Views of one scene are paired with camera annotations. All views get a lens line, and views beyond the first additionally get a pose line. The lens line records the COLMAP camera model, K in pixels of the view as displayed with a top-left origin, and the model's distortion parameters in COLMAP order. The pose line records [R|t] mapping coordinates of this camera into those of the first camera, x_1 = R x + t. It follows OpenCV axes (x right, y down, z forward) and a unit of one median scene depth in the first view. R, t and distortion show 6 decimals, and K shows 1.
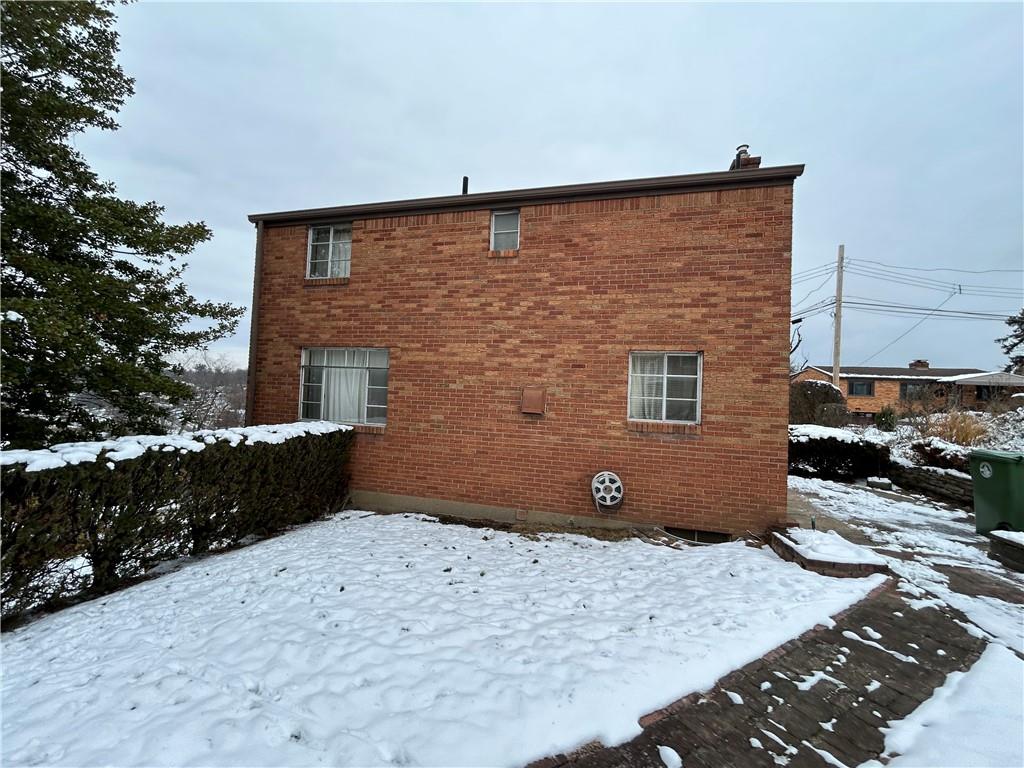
lens RADIAL K [[412.6, 0, 510.1], [0, 412.6, 383.9], [0, 0, 1]] dist [-0.000923, 0.000435]
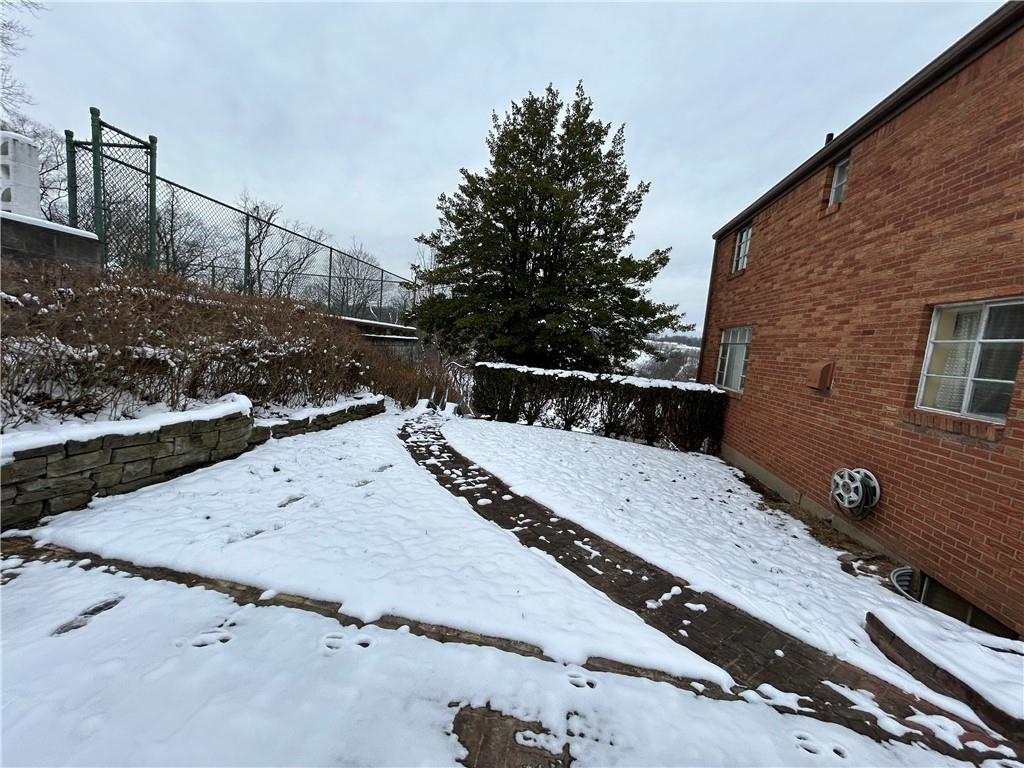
lens RADIAL K [[412.6, 0, 510.1], [0, 412.6, 383.9], [0, 0, 1]] dist [-0.000923, 0.000435]
pose [[0.115726, 0.076877, -0.990302, 0.887970], [-0.067565, 0.995300, 0.069369, 0.046406], [0.990981, 0.058882, 0.120376, 0.245949]]
